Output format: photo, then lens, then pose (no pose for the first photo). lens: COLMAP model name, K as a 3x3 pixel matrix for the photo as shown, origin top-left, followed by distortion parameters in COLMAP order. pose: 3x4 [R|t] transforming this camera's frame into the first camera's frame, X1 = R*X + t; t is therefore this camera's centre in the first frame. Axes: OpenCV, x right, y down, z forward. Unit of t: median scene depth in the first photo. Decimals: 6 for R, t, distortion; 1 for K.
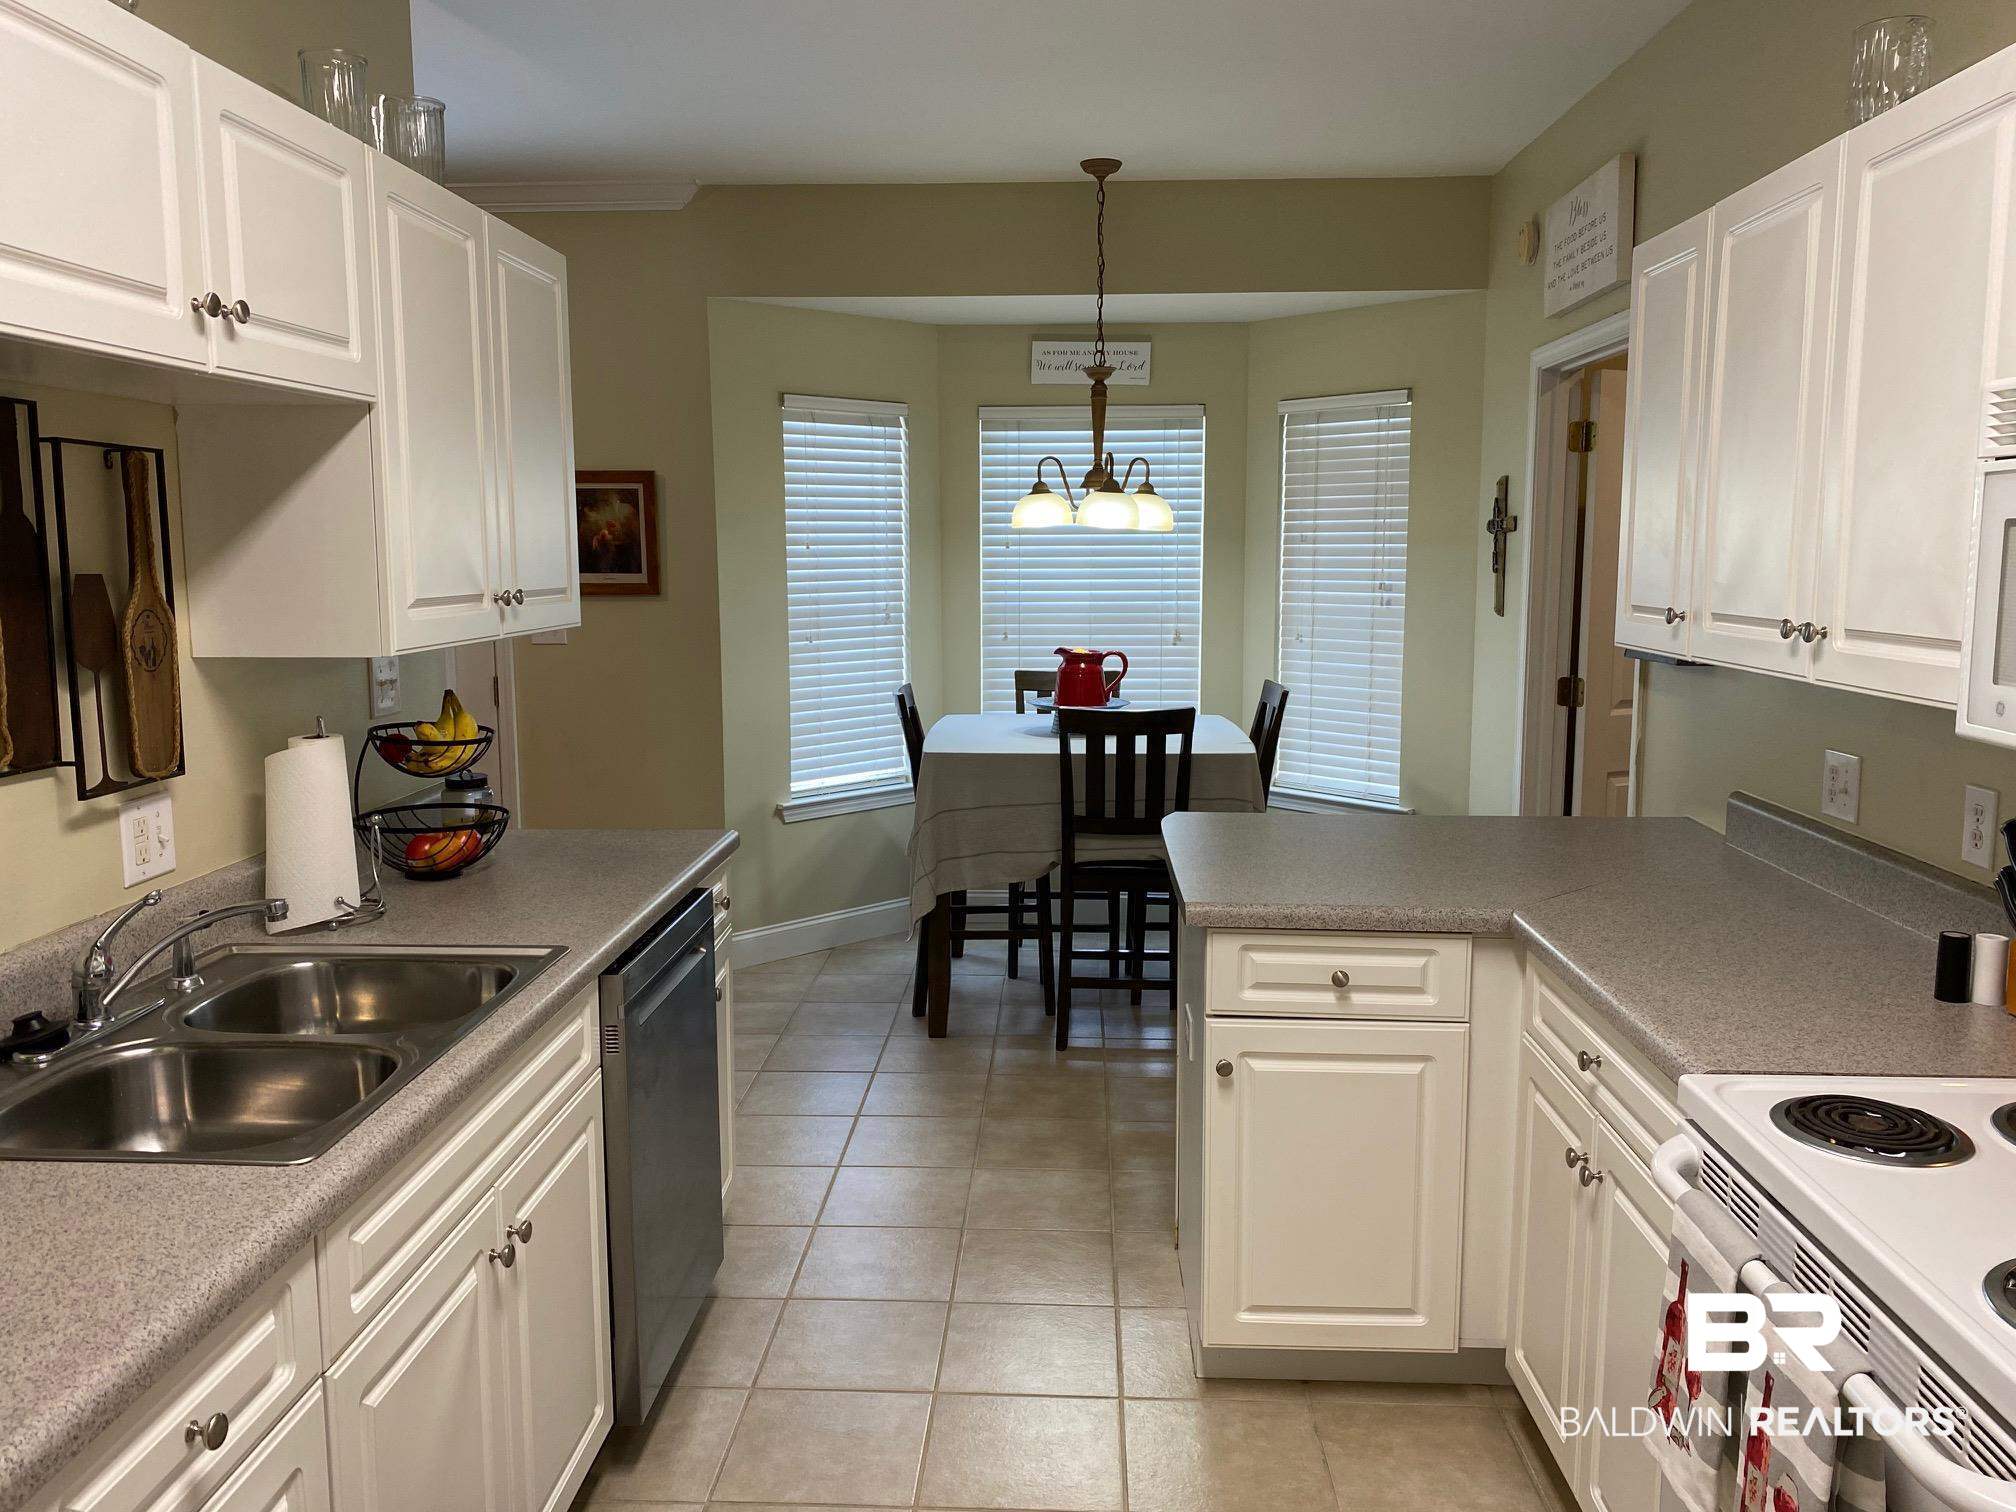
lens RADIAL K [[1536.3, 0, 1011.2], [0, 1536.3, 762.1], [0, 0, 1]] dist [0.050206, -0.017366]
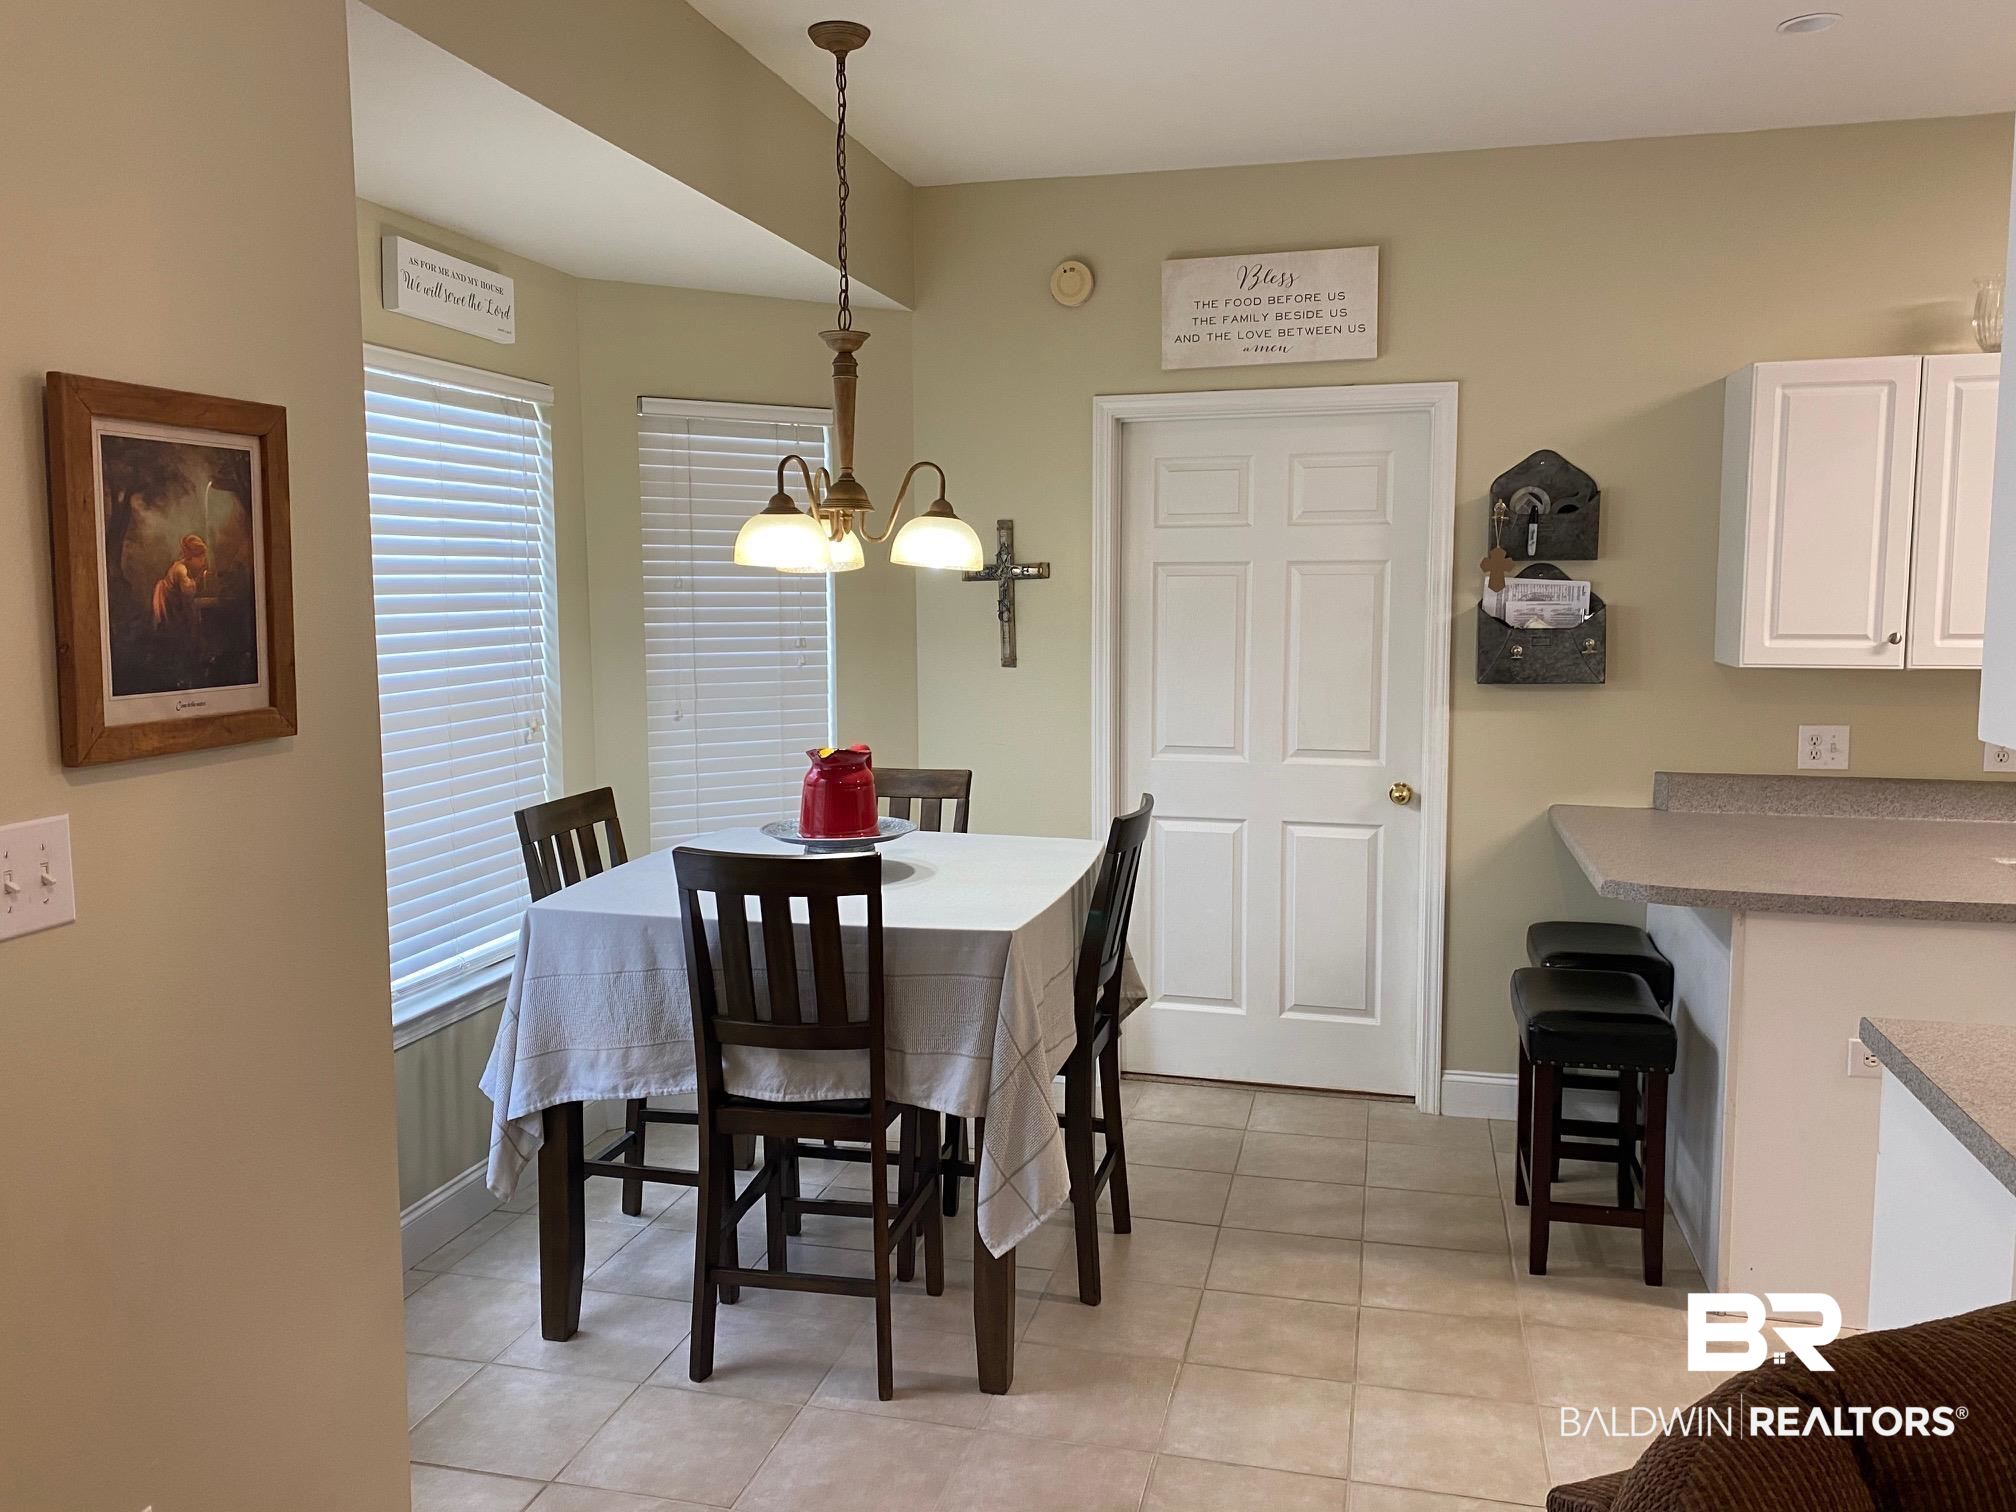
lens RADIAL K [[1536.3, 0, 1012.6], [0, 1536.3, 738.6], [0, 0, 1]] dist [0.050206, -0.017366]
pose [[0.194915, -0.101643, 0.975539, -0.568120], [0.144156, 0.986783, 0.074012, -0.111412], [-0.970169, 0.126204, 0.206991, 0.756778]]
